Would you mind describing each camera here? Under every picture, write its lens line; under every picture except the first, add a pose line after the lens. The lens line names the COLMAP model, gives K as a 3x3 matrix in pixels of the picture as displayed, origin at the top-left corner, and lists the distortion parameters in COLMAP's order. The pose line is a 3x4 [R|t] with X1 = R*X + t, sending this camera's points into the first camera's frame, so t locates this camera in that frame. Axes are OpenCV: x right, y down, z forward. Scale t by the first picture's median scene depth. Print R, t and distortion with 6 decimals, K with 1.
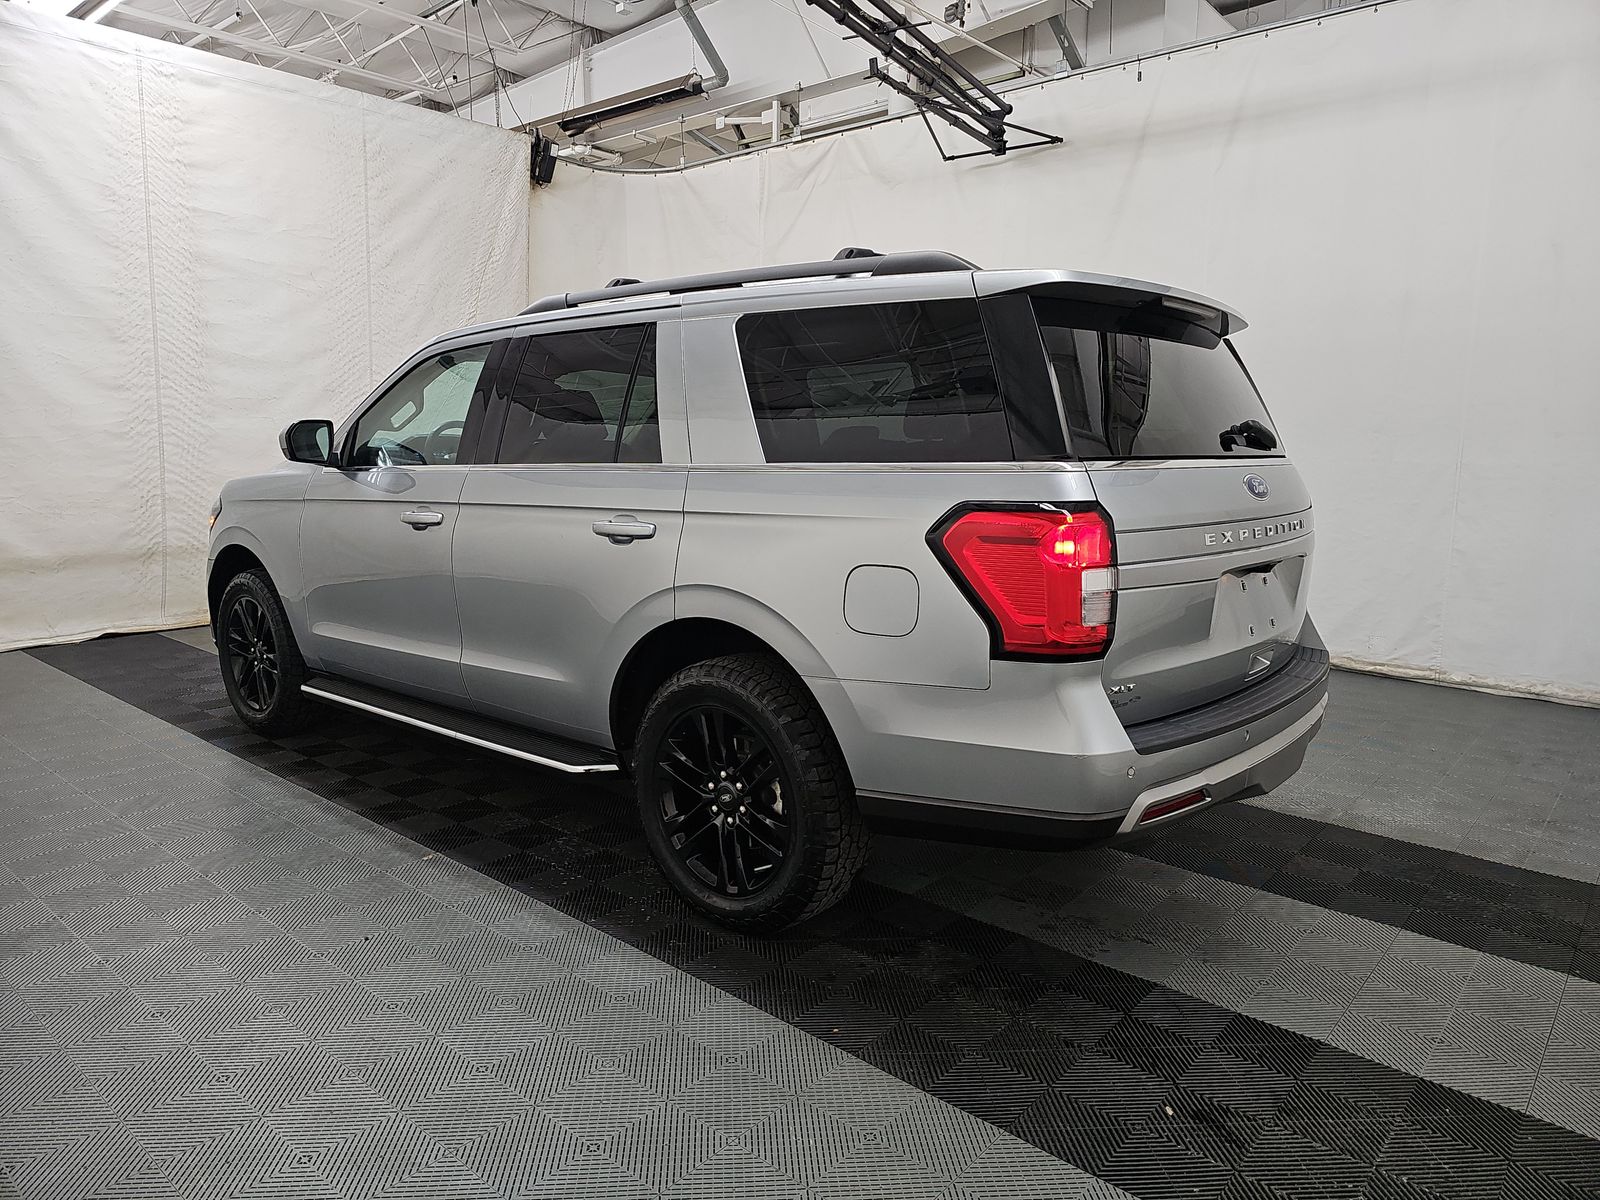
lens RADIAL K [[1075.9, 0, 764.6], [0, 1075.9, 601.0], [0, 0, 1]] dist [0.084594, -0.052369]
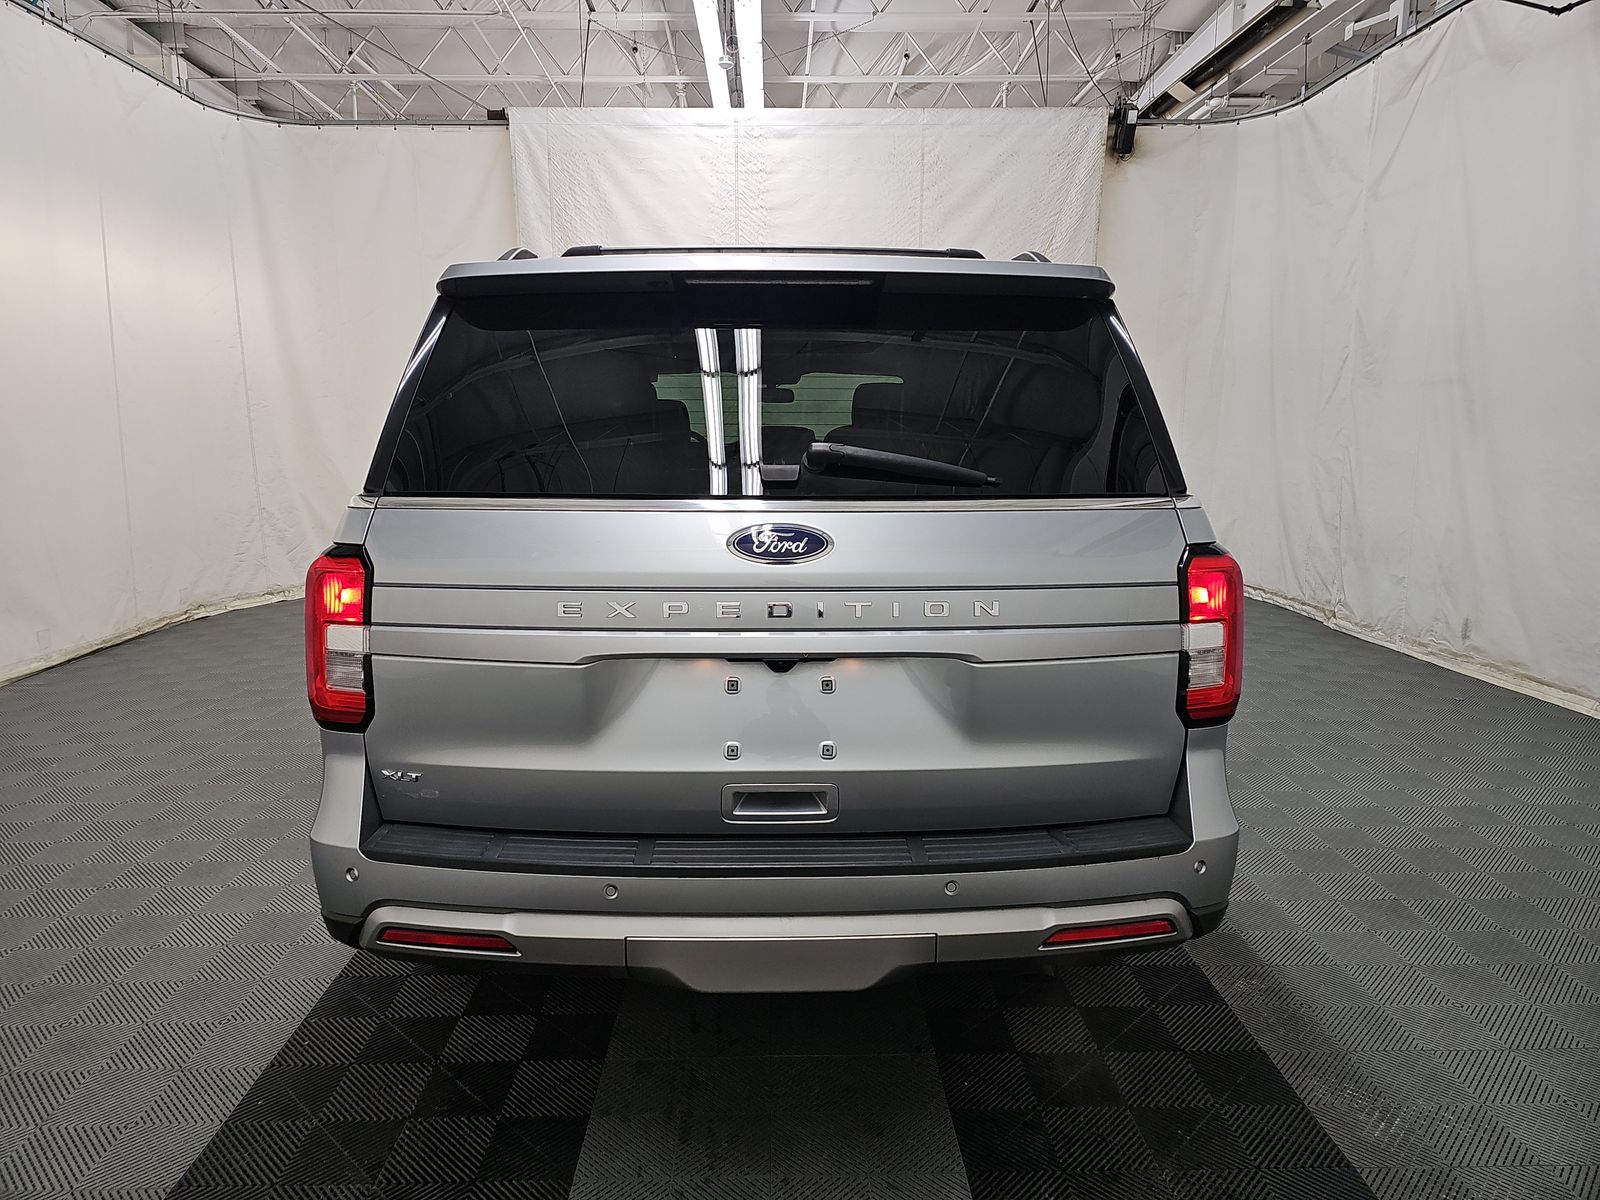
lens RADIAL K [[1038.5, 0, 780.5], [0, 1038.5, 604.0], [0, 0, 1]] dist [0.076923, -0.041262]
pose [[0.680807, 0.124346, -0.721831, 0.358154], [-0.106227, 0.991828, 0.070667, -0.044340], [0.724719, 0.028568, 0.688452, 0.217514]]
